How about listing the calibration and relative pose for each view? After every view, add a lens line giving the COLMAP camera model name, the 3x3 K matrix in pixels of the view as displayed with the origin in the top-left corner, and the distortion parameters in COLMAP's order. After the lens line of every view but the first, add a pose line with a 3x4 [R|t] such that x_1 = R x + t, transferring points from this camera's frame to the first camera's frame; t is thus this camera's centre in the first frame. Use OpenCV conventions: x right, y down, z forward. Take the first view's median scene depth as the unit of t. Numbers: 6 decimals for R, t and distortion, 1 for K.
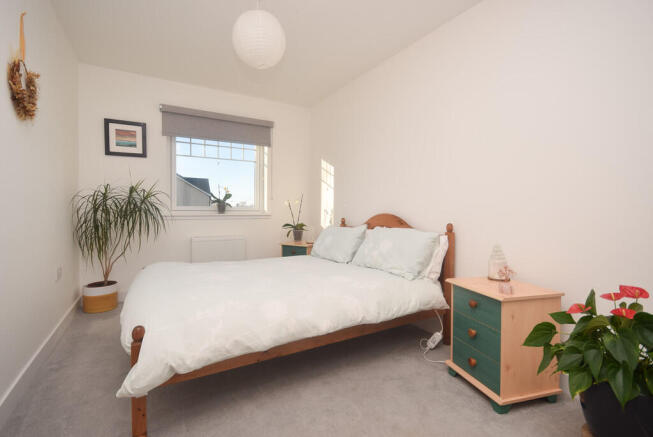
lens RADIAL K [[298.9, 0, 325.5], [0, 298.9, 216.4], [0, 0, 1]] dist [0.009560, -0.001216]
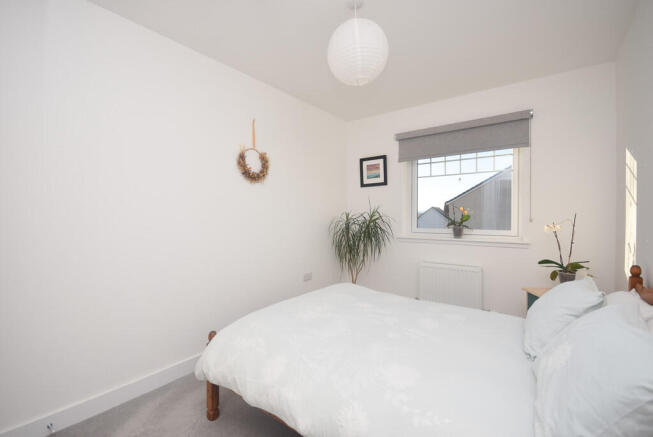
lens RADIAL K [[298.9, 0, 342.8], [0, 298.9, 211.2], [0, 0, 1]] dist [0.009560, -0.001216]
pose [[0.389816, -0.011392, -0.920822, 0.355744], [-0.022007, 0.999523, -0.021682, -0.067509], [0.920630, 0.028717, 0.389379, 0.400801]]
